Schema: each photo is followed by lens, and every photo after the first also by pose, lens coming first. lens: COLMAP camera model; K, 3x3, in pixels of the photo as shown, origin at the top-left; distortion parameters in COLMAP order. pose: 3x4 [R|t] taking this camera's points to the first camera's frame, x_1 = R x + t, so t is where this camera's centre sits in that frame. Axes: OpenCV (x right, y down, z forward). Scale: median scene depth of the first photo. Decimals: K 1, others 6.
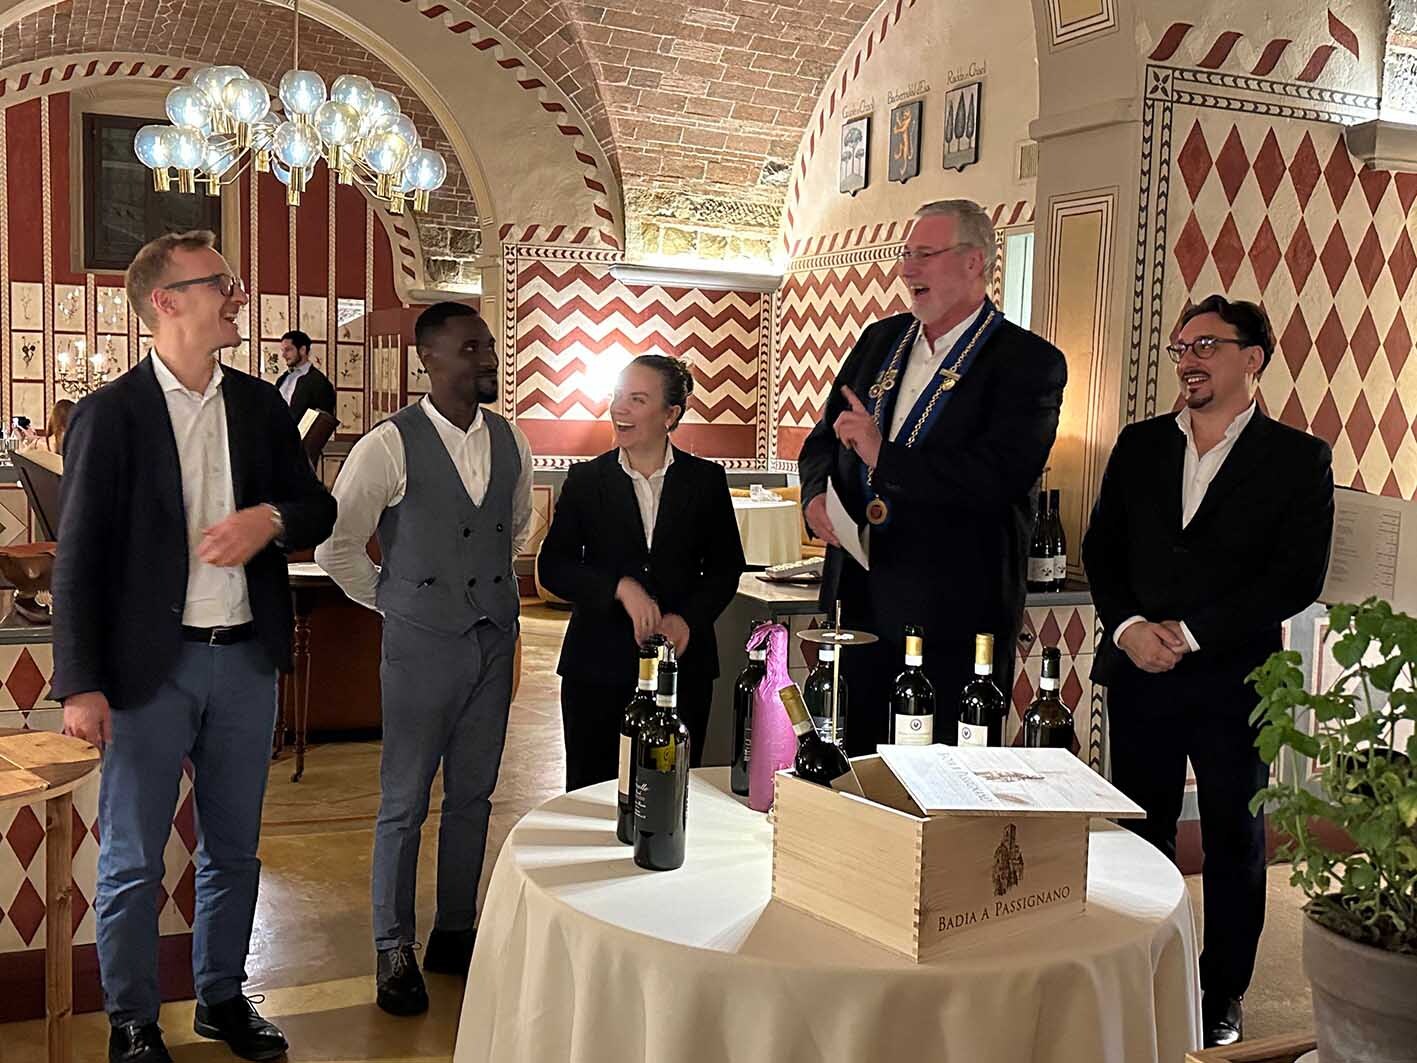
lens RADIAL K [[1500.5, 0, 713.8], [0, 1500.5, 504.1], [0, 0, 1]] dist [0.171600, 0.000000]
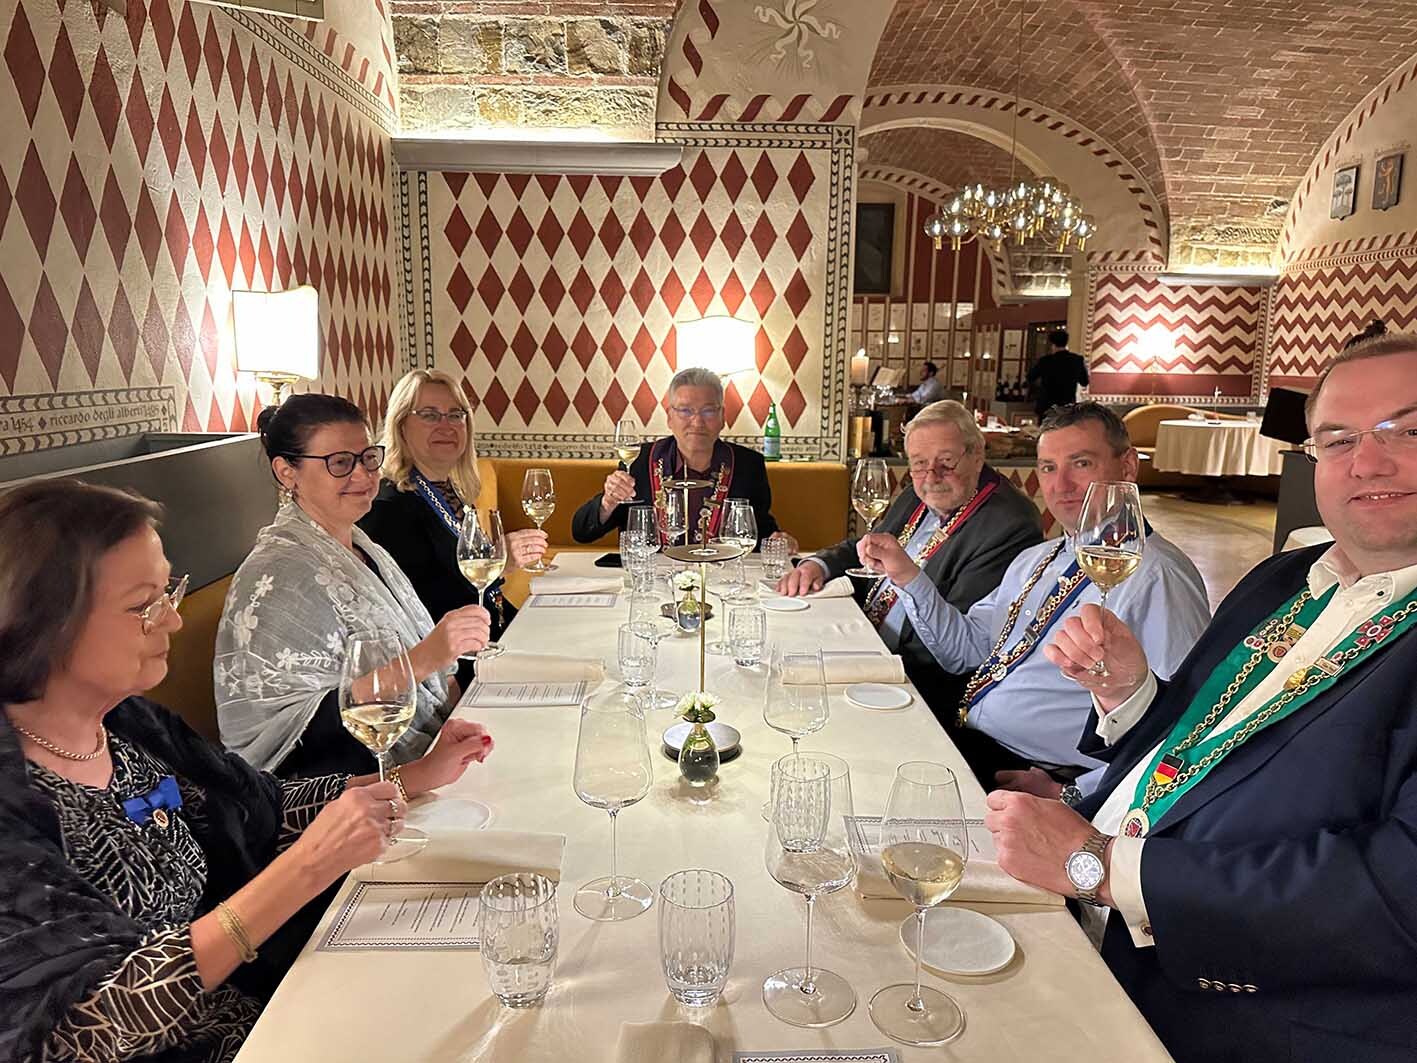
lens RADIAL K [[998.2, 0, 710.2], [0, 998.2, 532.2], [0, 0, 1]] dist [0.003449, -0.013205]
pose [[0.918785, 0.052646, -0.391231, -0.079937], [-0.016387, 0.995300, 0.095448, 0.020972], [0.394417, -0.081285, 0.915329, -0.179396]]
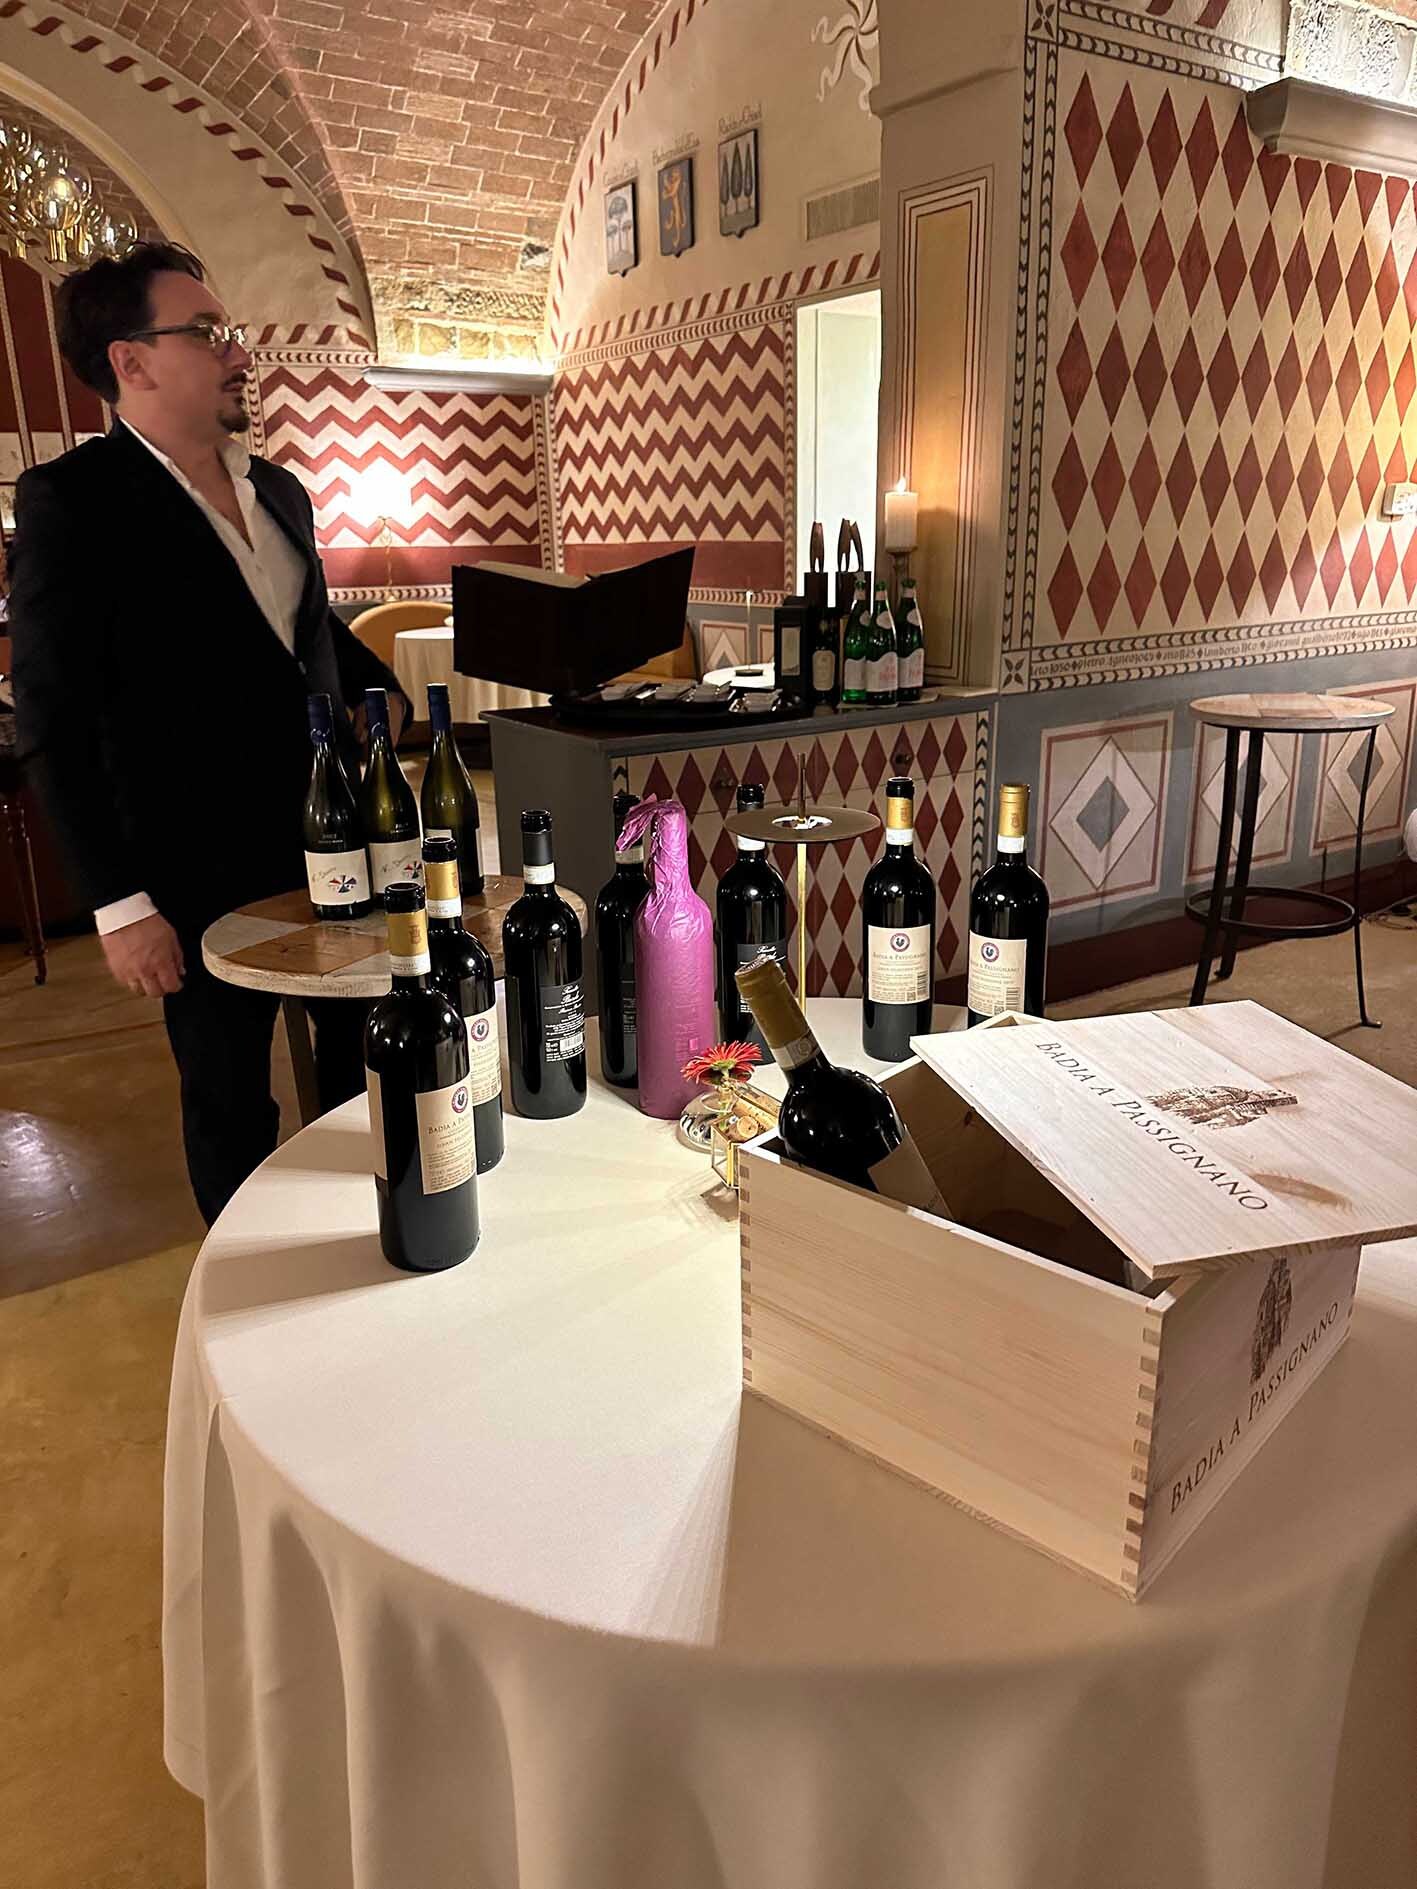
lens RADIAL K [[1330.6, 0, 712.3], [0, 1330.6, 950.9], [0, 0, 1]] dist [0.003449, -0.013205]
pose [[0.986146, -0.096010, 0.135273, -0.002953], [0.061749, 0.969341, 0.237834, 0.004550], [-0.153960, -0.226186, 0.961840, 0.120113]]
